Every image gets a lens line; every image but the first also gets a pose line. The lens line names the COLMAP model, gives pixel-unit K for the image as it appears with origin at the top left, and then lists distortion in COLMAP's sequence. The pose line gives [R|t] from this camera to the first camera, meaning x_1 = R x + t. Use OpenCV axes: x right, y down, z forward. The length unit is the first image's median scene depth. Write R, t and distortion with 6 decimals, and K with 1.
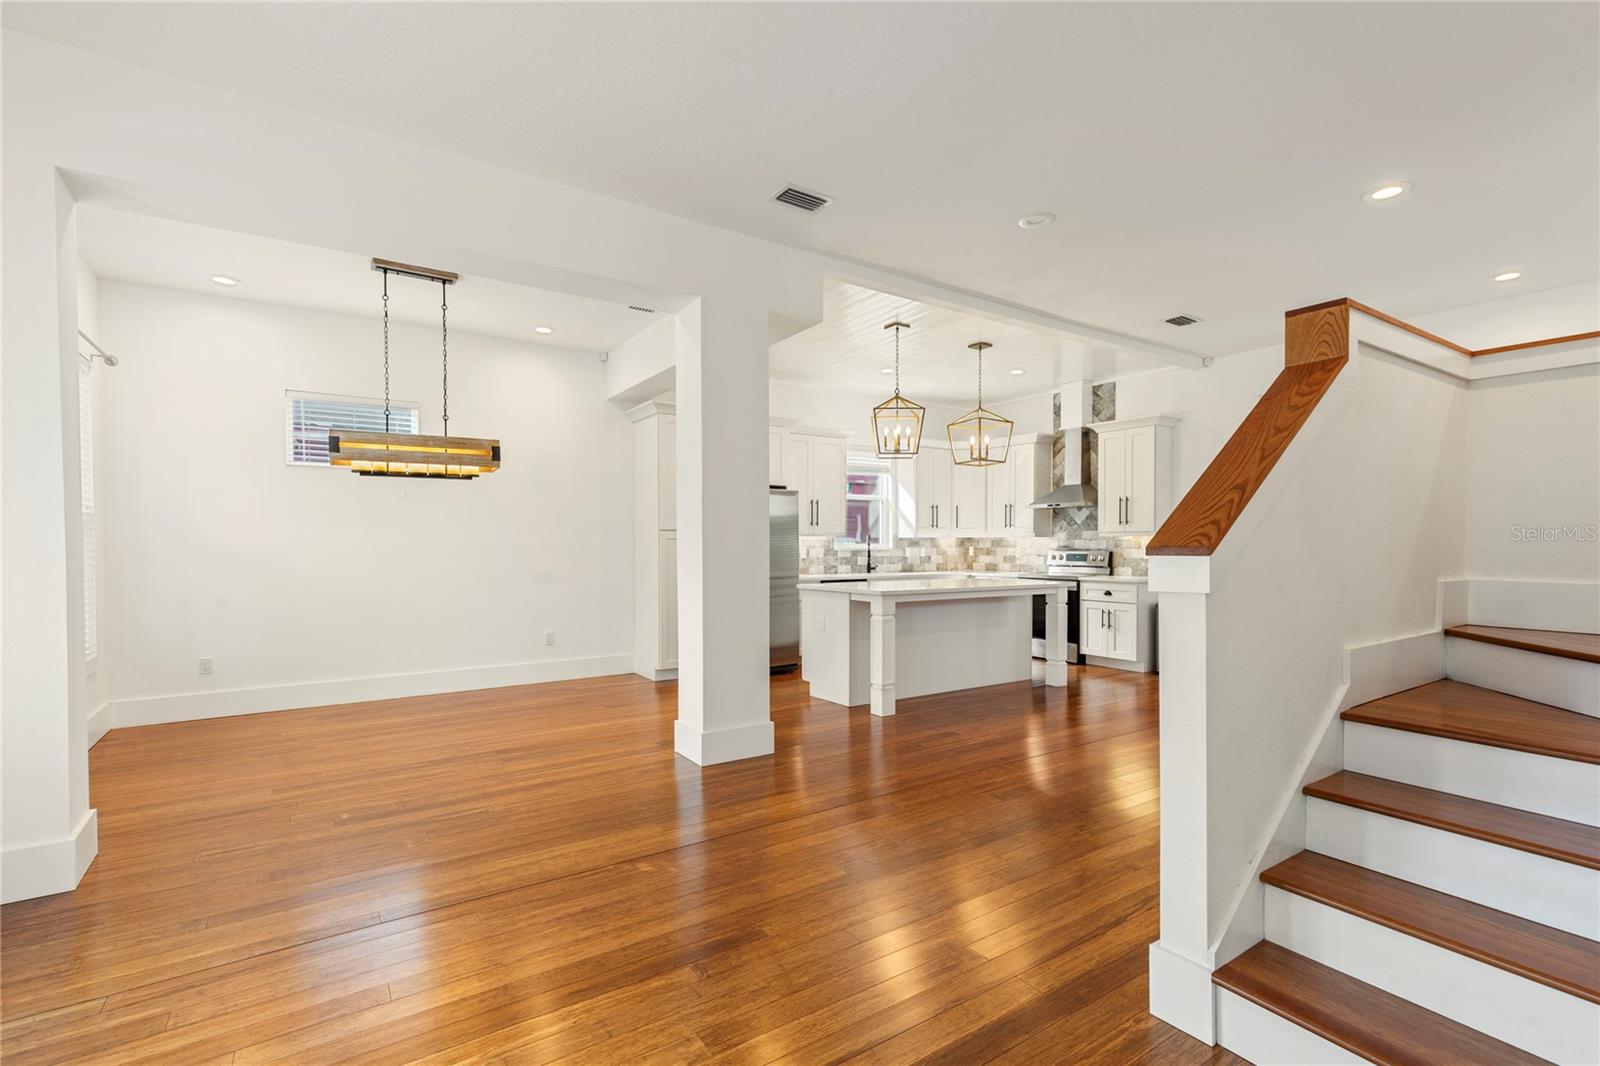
lens RADIAL K [[725.1, 0, 788.4], [0, 725.1, 551.8], [0, 0, 1]] dist [0.002593, -0.000276]
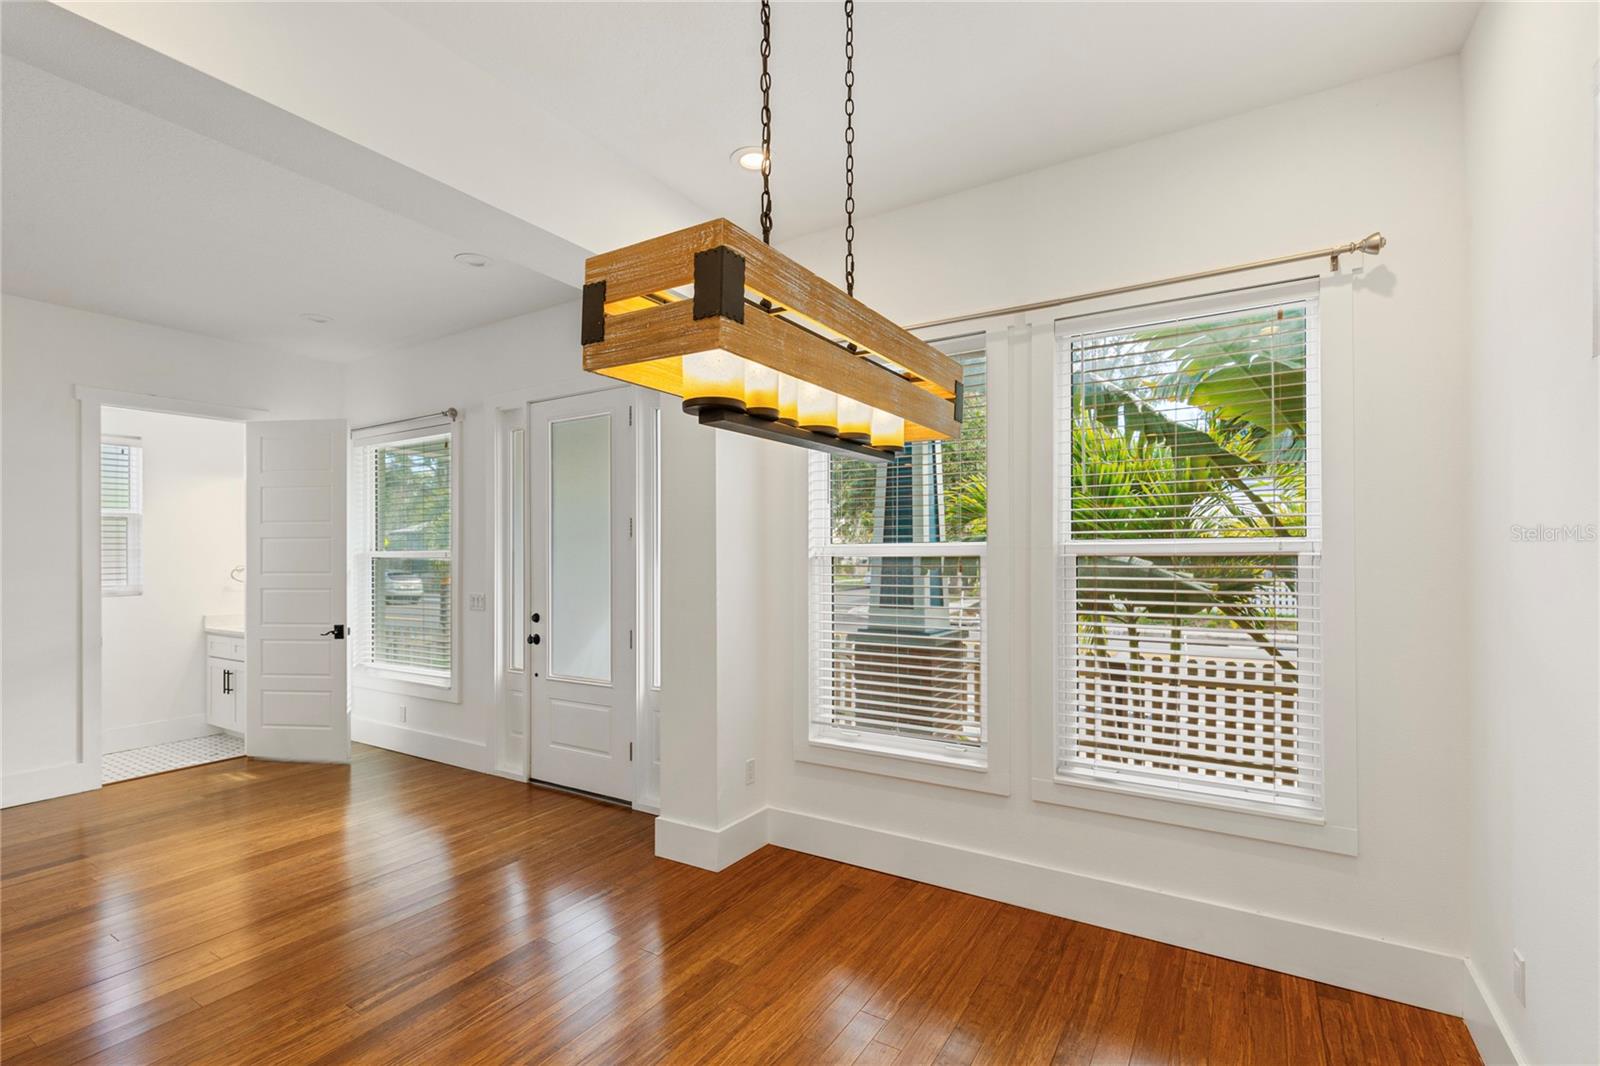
lens RADIAL K [[725.8, 0, 797.9], [0, 725.8, 554.9], [0, 0, 1]] dist [0.000868, -0.000177]
pose [[-0.908581, 0.005490, -0.417673, -0.247325], [0.000358, 0.999923, 0.012366, -0.040320], [0.417709, 0.011086, -0.908513, 0.865857]]
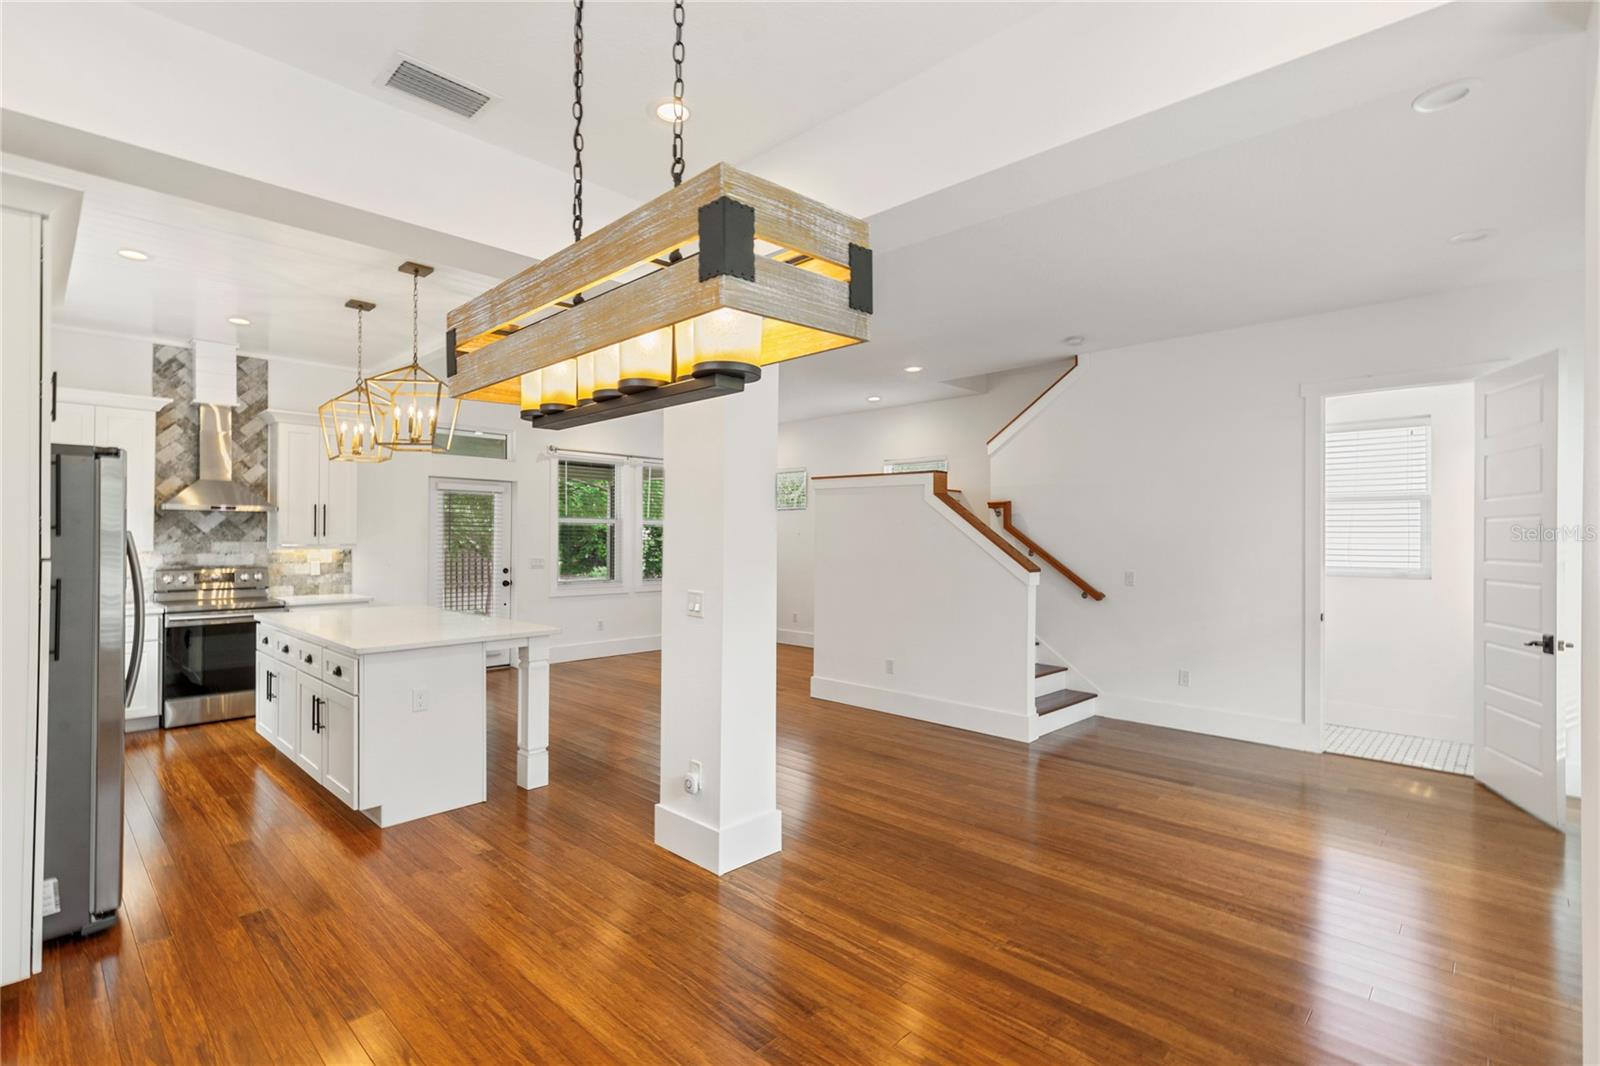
lens RADIAL K [[744.4, 0, 788.1], [0, 744.4, 531.9], [0, 0, 1]] dist [0.000554, 0.000882]
pose [[-0.215594, 0.005935, 0.976465, -0.545628], [0.005762, 0.999972, -0.004806, -0.036677], [-0.976466, 0.004590, -0.215622, 0.669635]]
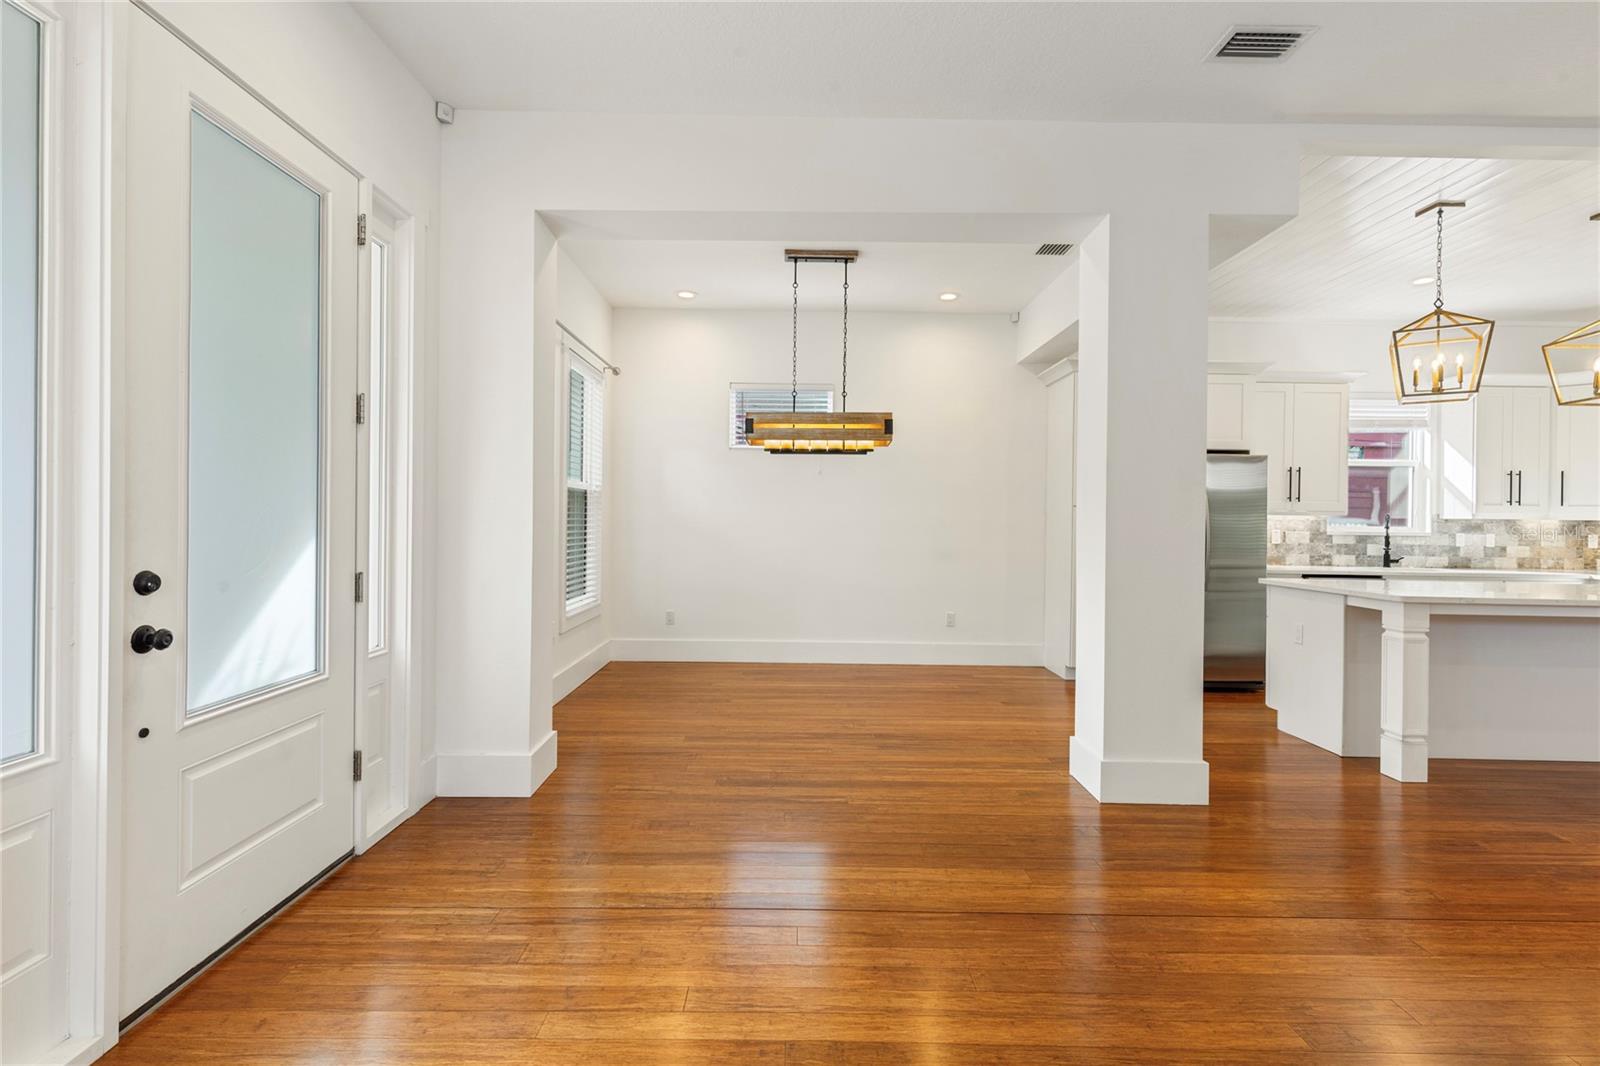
lens RADIAL K [[723.7, 0, 790.7], [0, 723.7, 517.7], [0, 0, 1]] dist [0.003473, 0.000073]
pose [[0.832784, 0.012648, -0.553454, 0.018956], [-0.021306, 0.999731, -0.009214, -0.000816], [0.553188, 0.019465, 0.832829, 0.082448]]
